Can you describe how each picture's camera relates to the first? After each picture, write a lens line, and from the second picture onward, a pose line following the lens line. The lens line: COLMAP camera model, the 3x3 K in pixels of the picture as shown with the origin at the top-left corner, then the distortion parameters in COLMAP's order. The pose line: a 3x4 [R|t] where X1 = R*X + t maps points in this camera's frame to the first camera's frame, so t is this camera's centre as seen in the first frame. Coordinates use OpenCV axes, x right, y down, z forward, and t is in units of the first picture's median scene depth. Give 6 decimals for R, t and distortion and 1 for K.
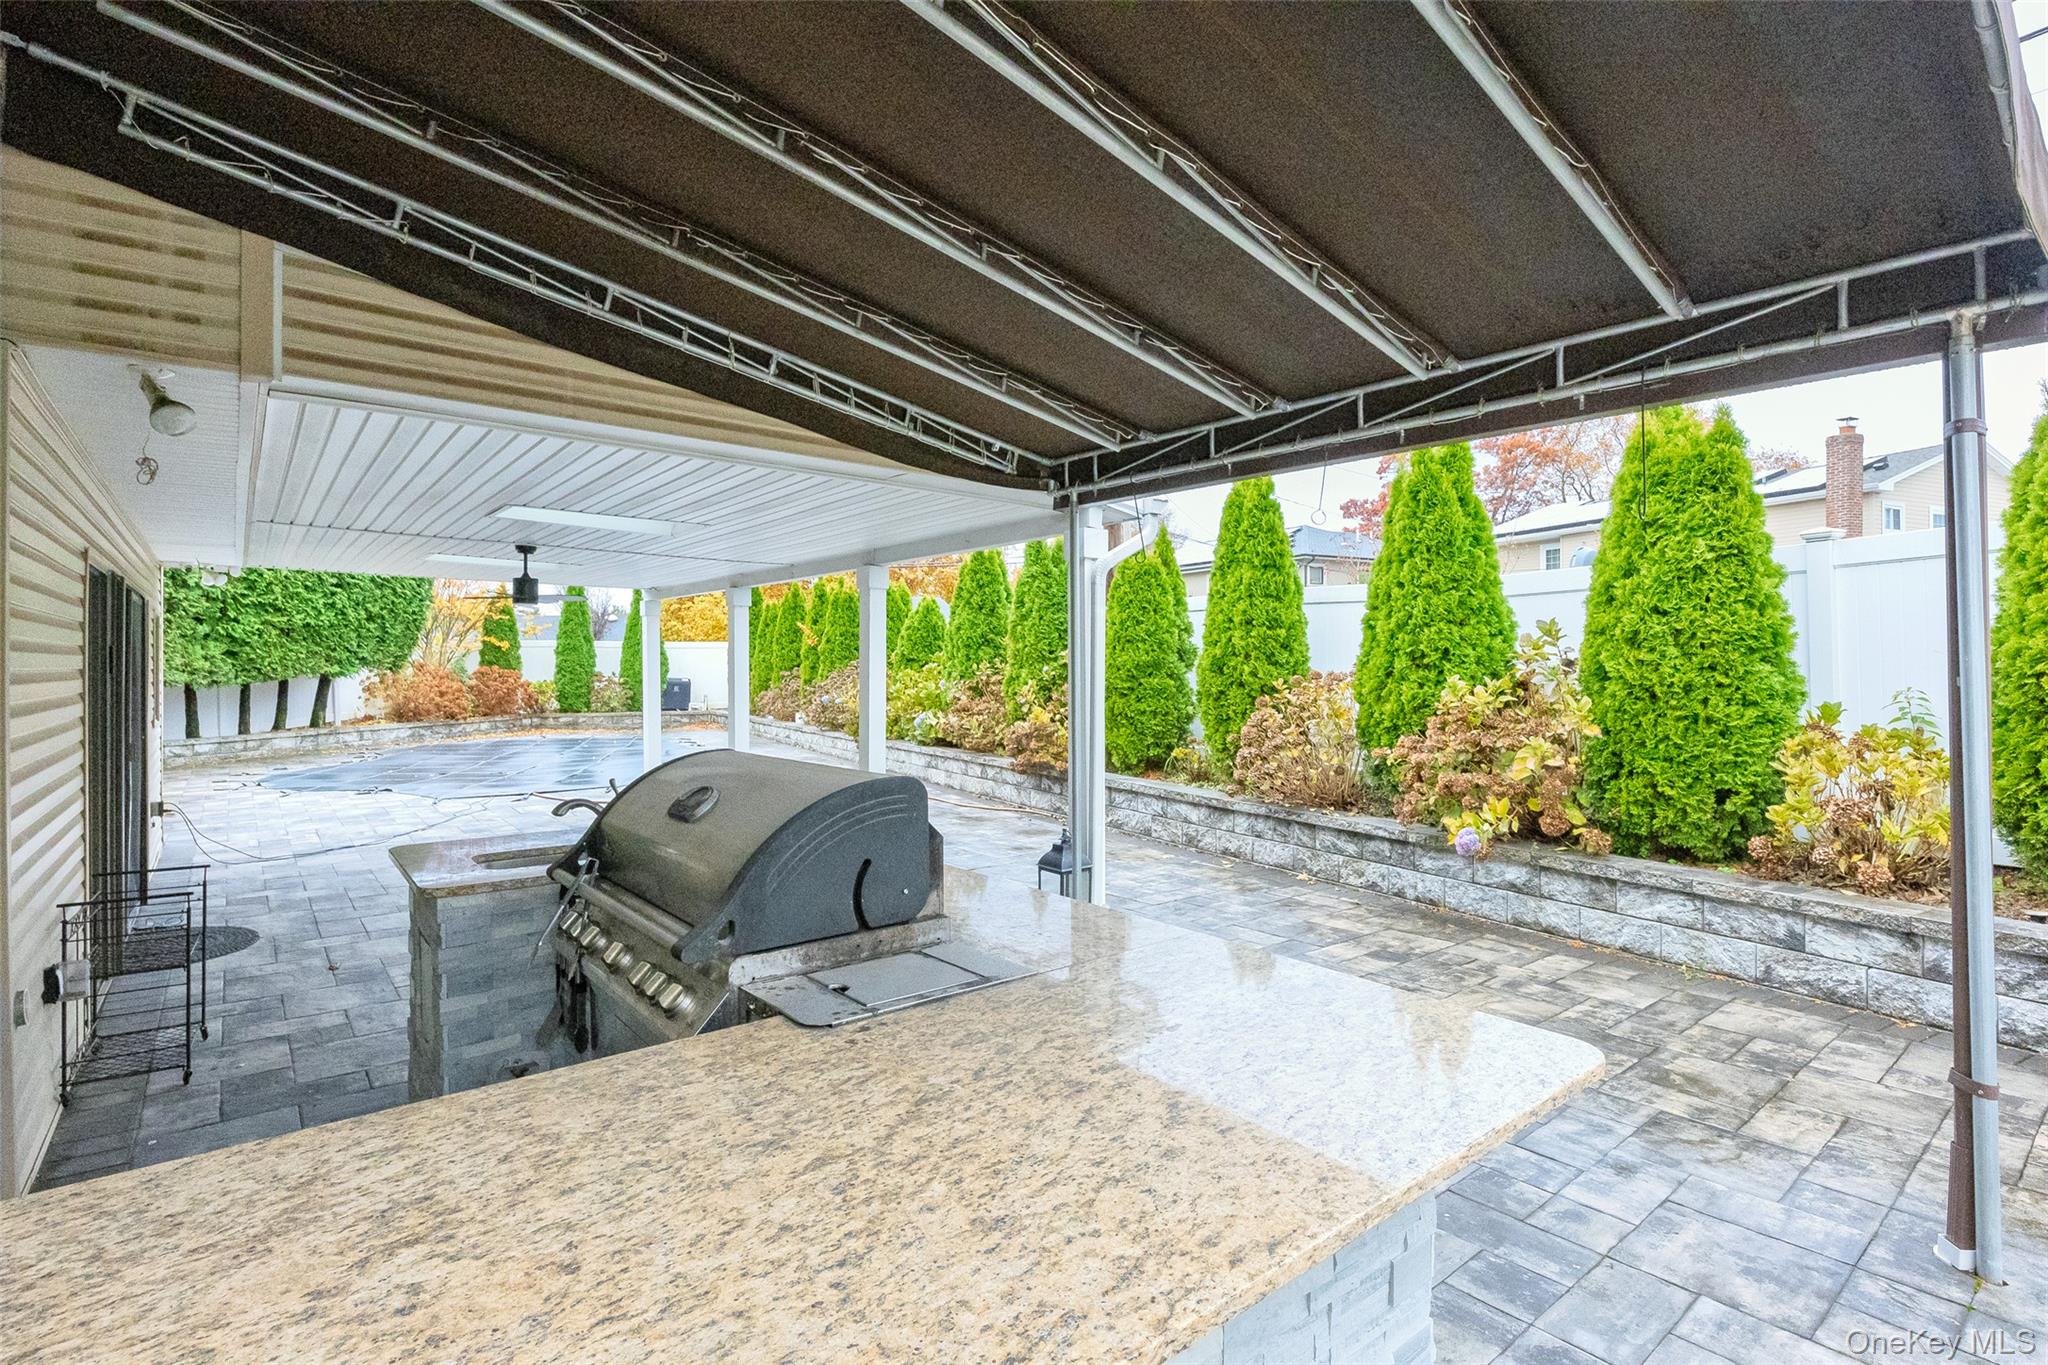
lens RADIAL K [[994.0, 0, 973.5], [0, 994.0, 664.9], [0, 0, 1]] dist [0.000987, 0.000254]
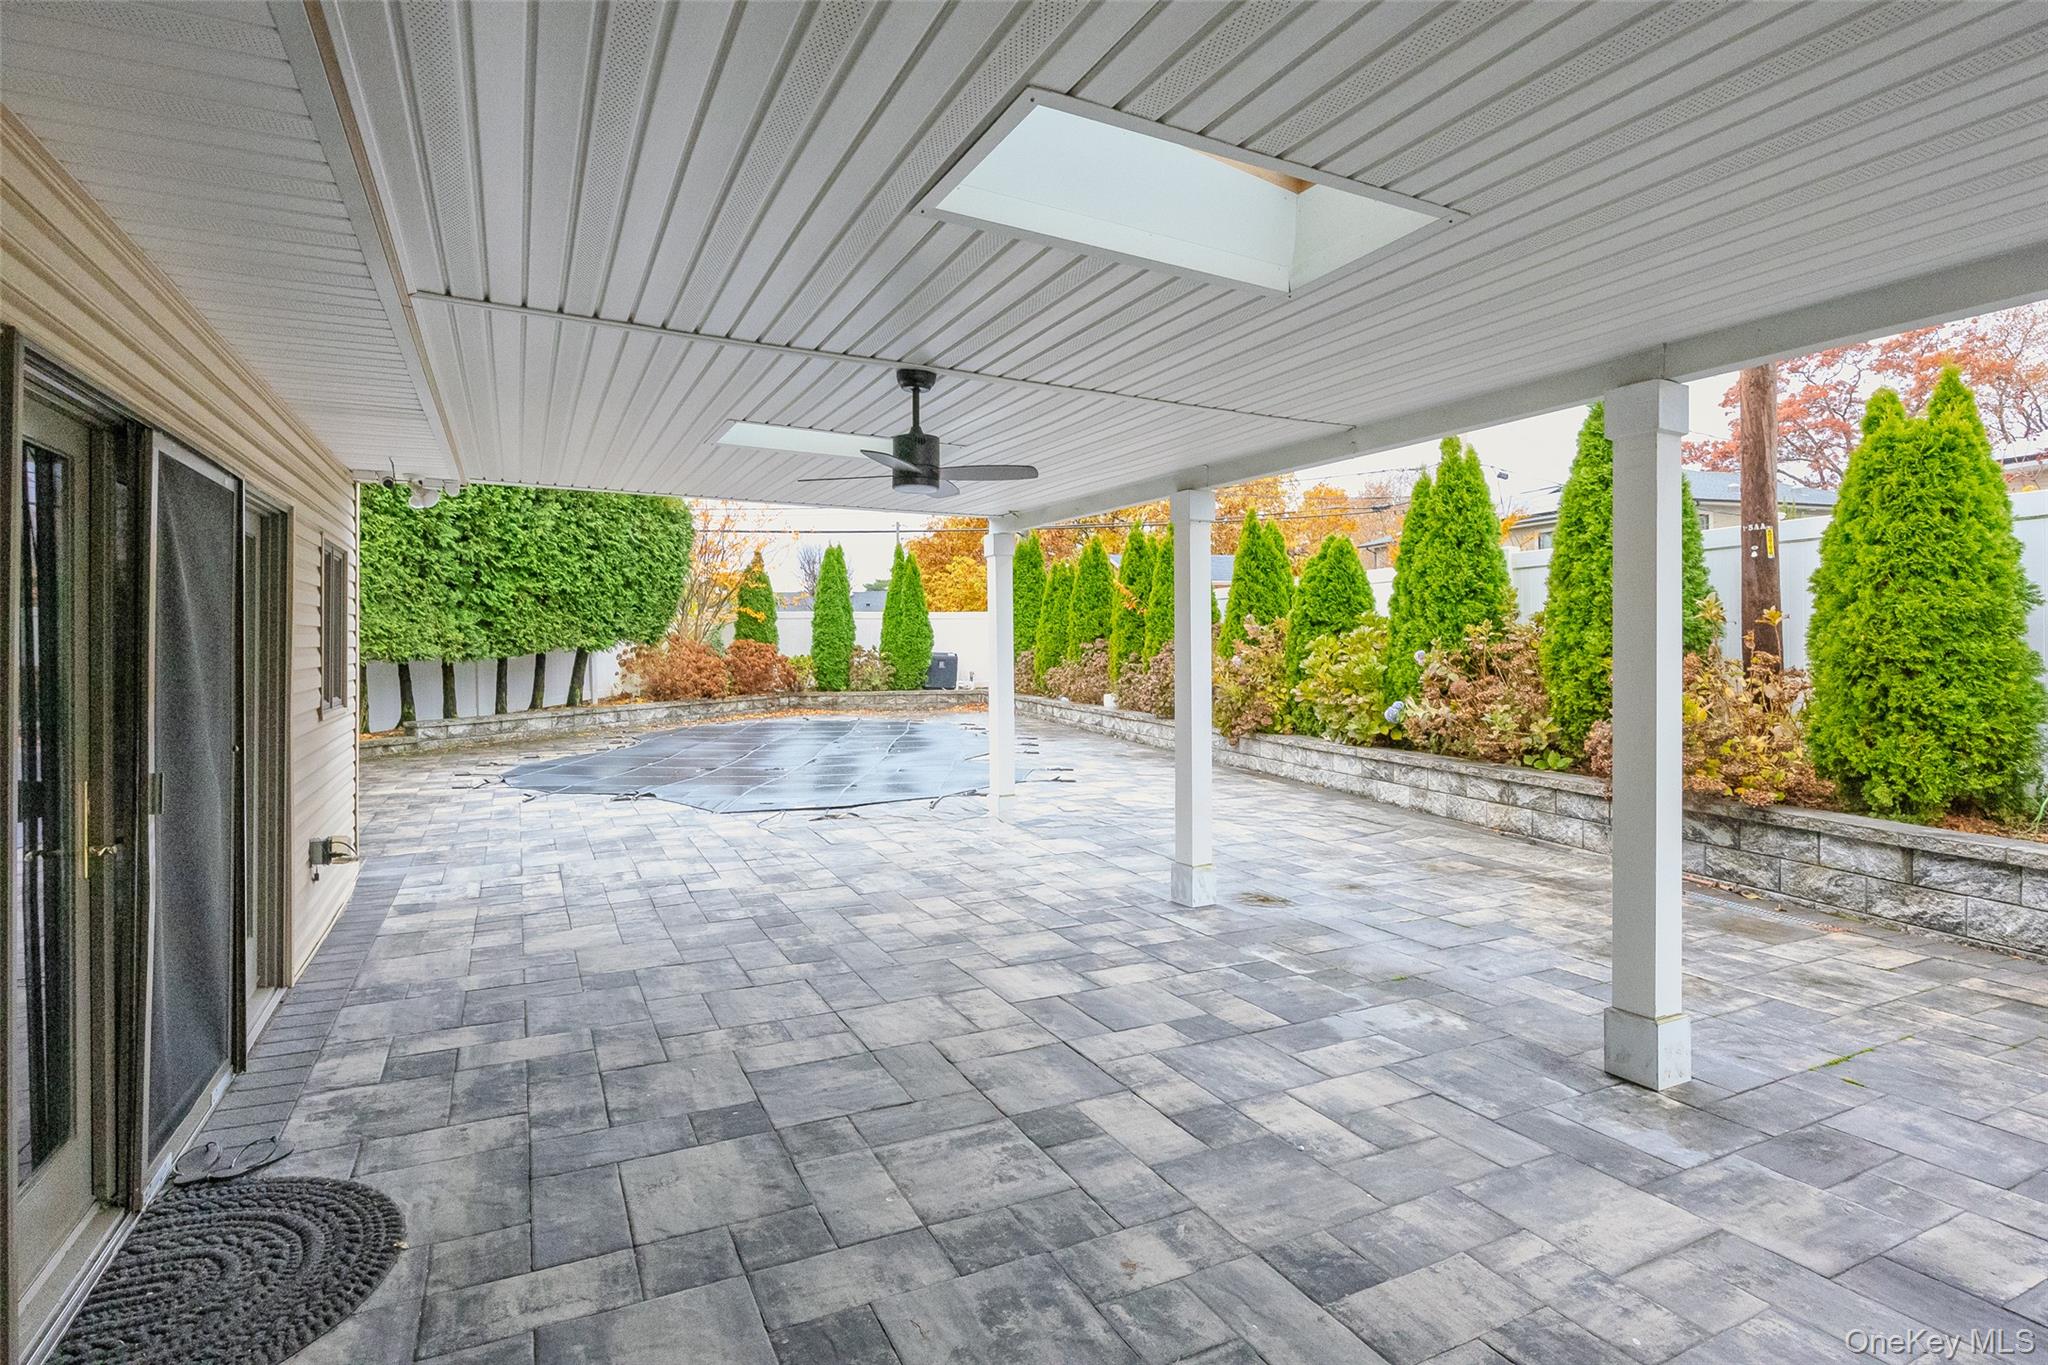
lens RADIAL K [[994.0, 0, 982.2], [0, 994.0, 636.8], [0, 0, 1]] dist [0.000987, 0.000254]
pose [[0.979937, -0.004302, -0.199263, -0.119972], [0.003150, 0.999976, -0.006097, 0.006357], [0.199284, 0.005347, 0.979927, 0.194679]]
